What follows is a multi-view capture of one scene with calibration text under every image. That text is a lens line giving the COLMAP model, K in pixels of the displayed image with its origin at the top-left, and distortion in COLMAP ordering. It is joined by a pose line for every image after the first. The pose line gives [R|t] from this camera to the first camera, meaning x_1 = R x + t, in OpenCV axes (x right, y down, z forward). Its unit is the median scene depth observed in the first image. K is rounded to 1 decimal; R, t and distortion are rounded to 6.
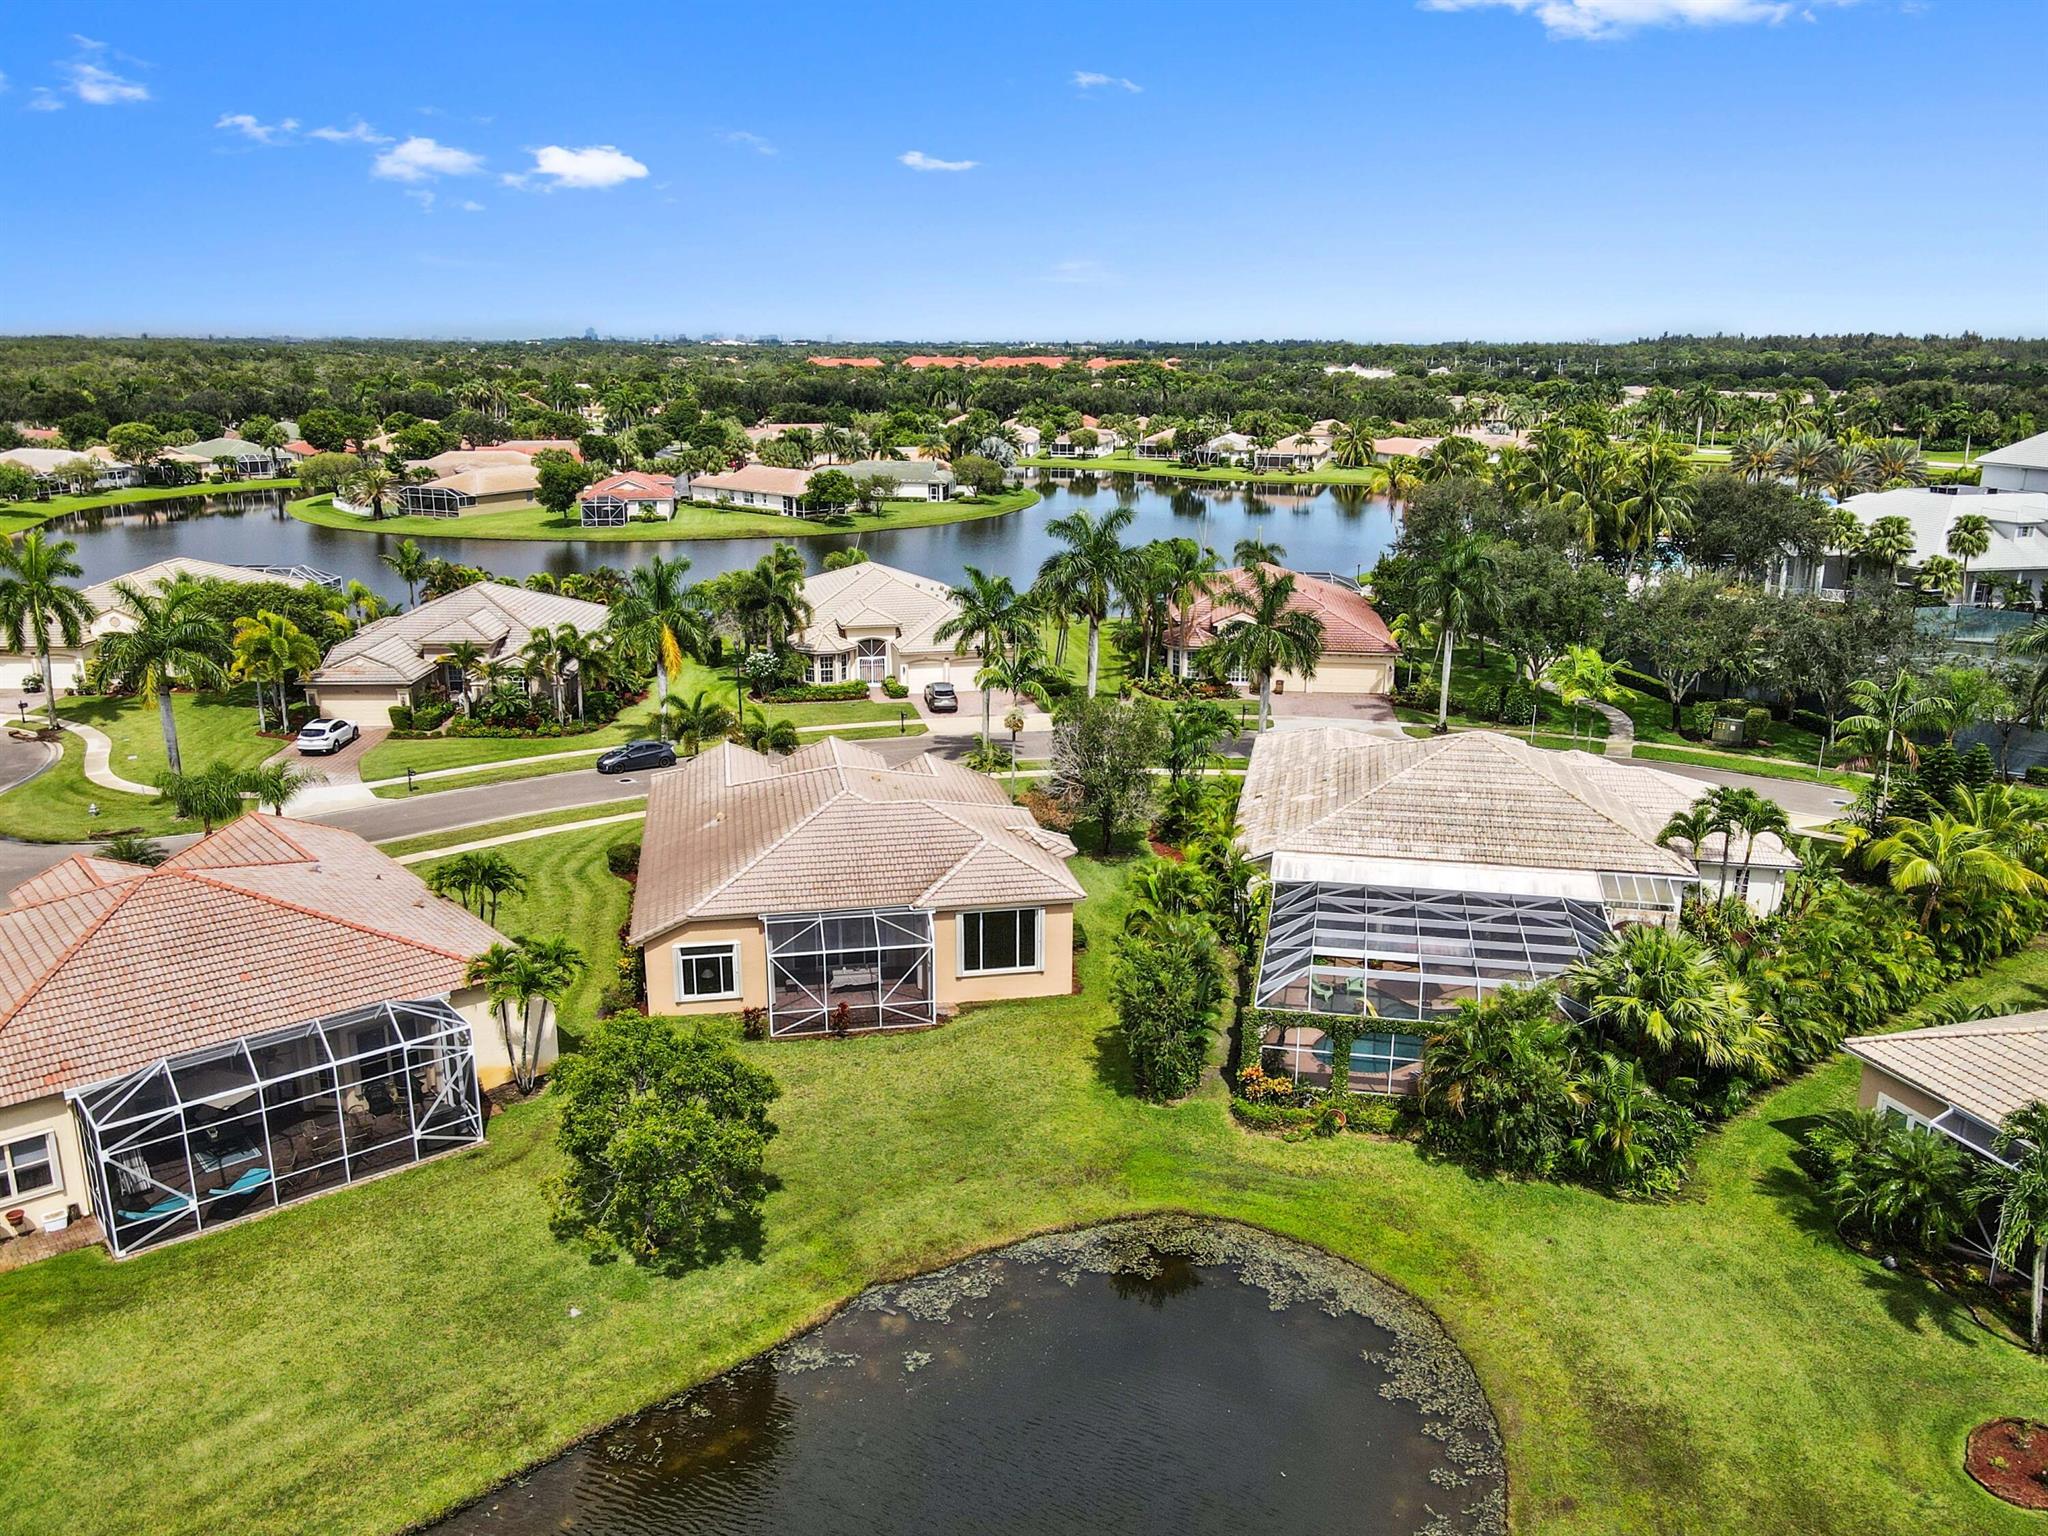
lens RADIAL K [[1575.4, 0, 1024.0], [0, 1575.4, 768.0], [0, 0, 1]] dist [-0.008019, 0.038742]
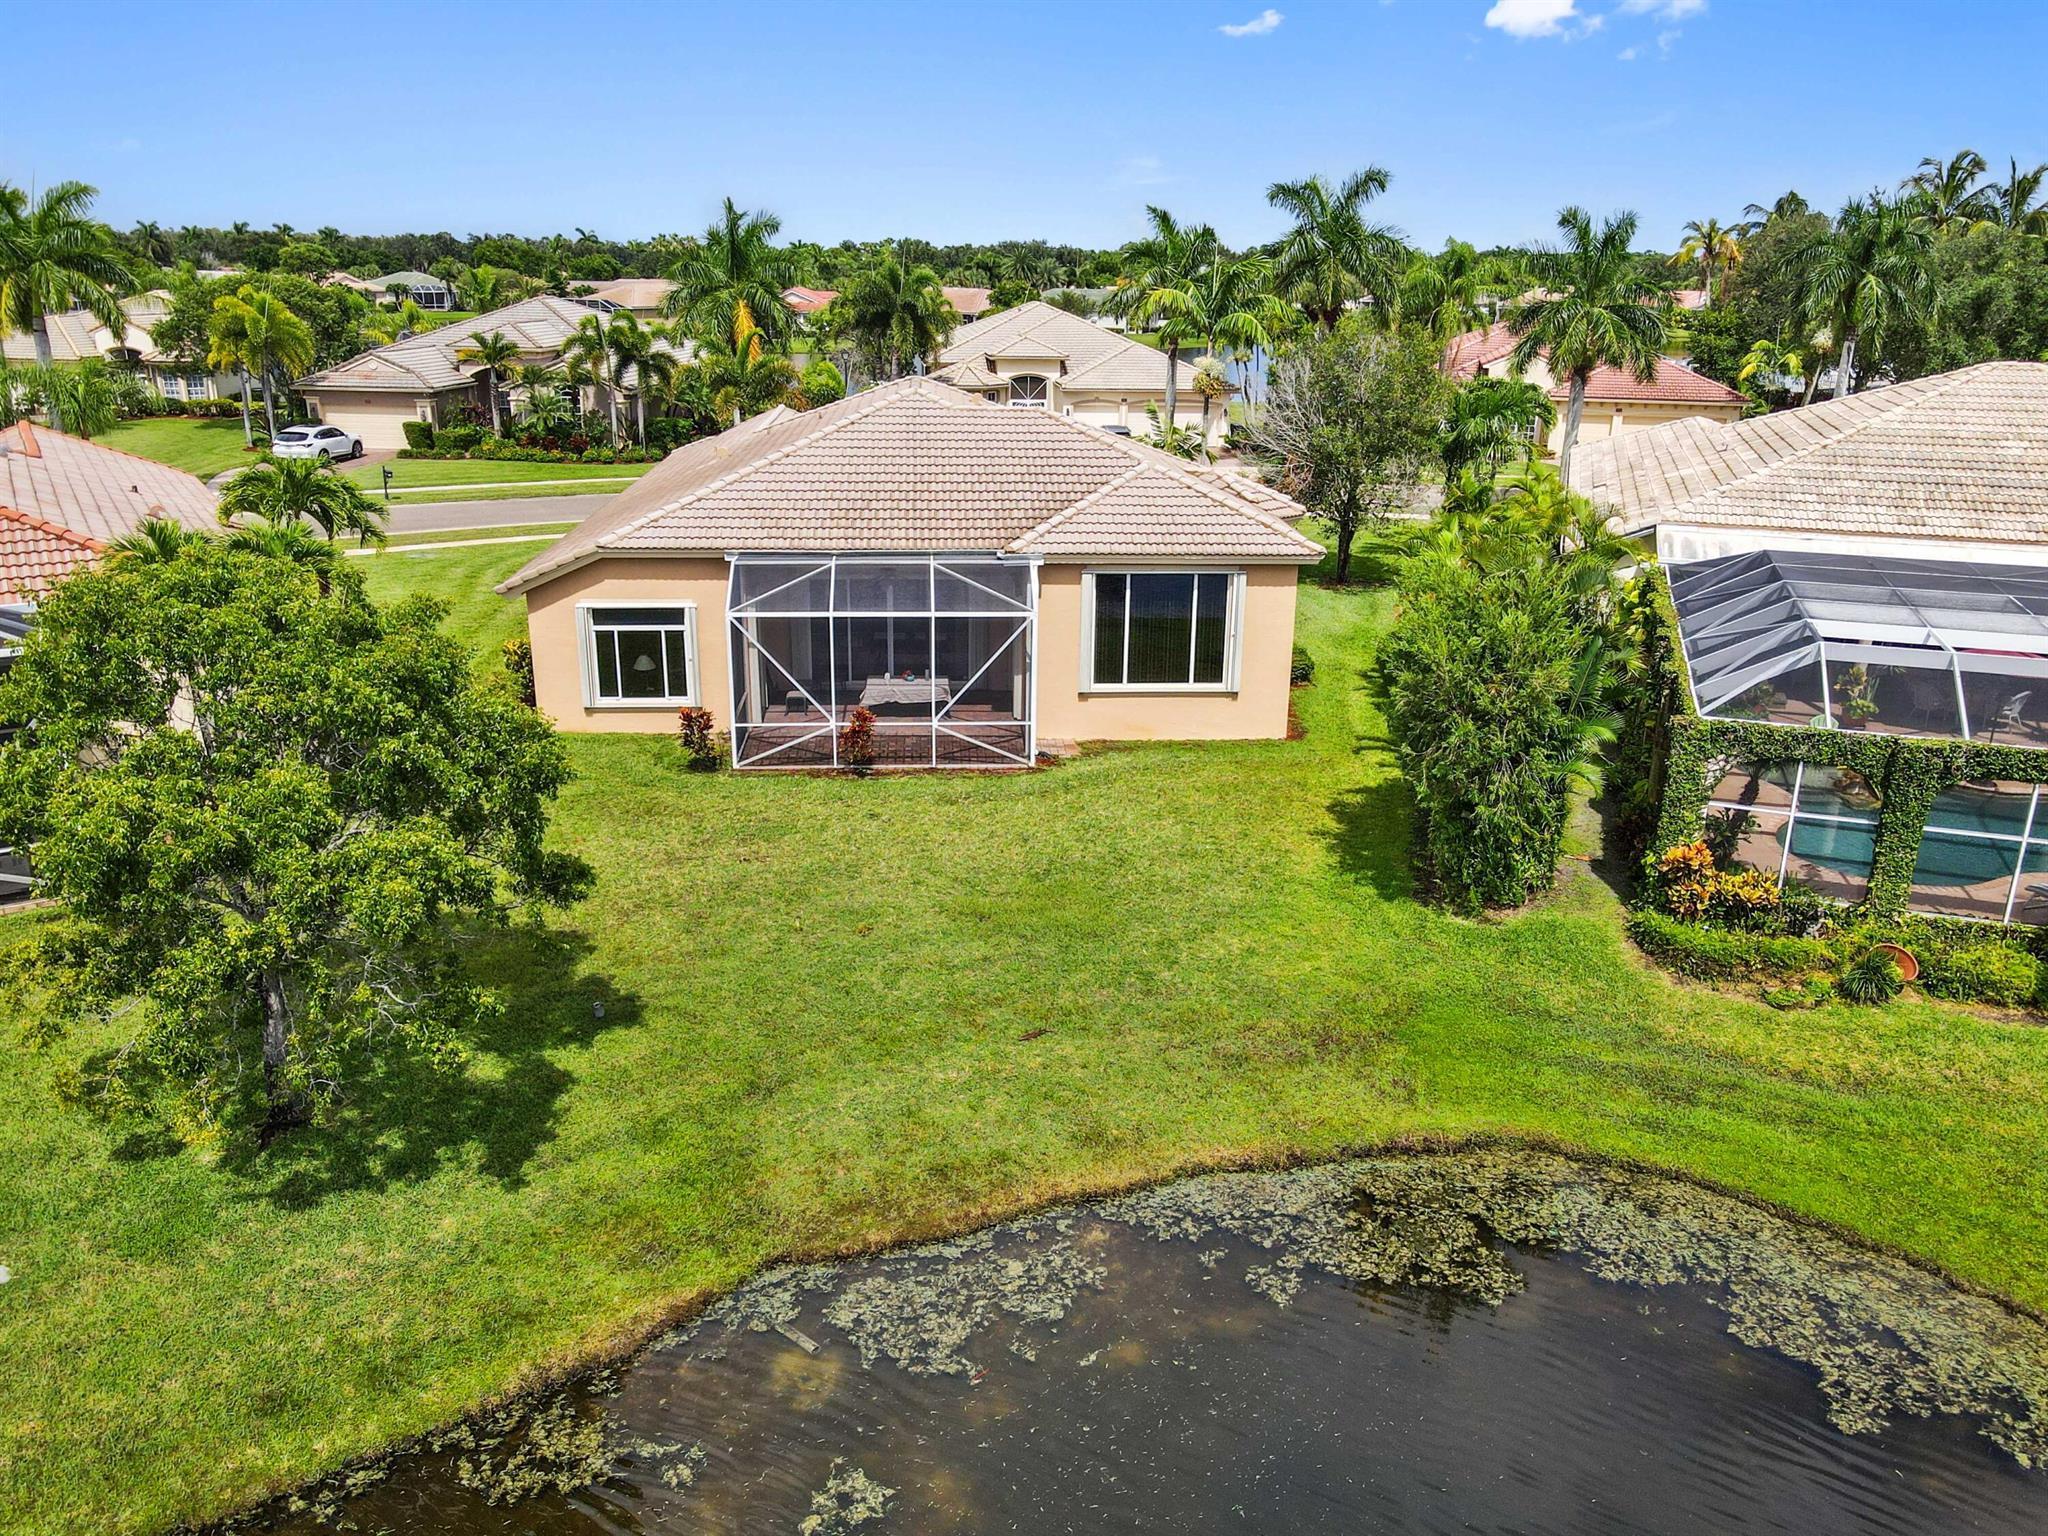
lens RADIAL K [[1502.4, 0, 1024.0], [0, 1502.4, 768.0], [0, 0, 1]] dist [0.007409, 0.007789]
pose [[0.990803, 0.048101, -0.126478, 0.006499], [-0.042241, 0.997924, 0.048613, 0.139341], [0.128554, -0.042823, 0.990778, 0.487733]]
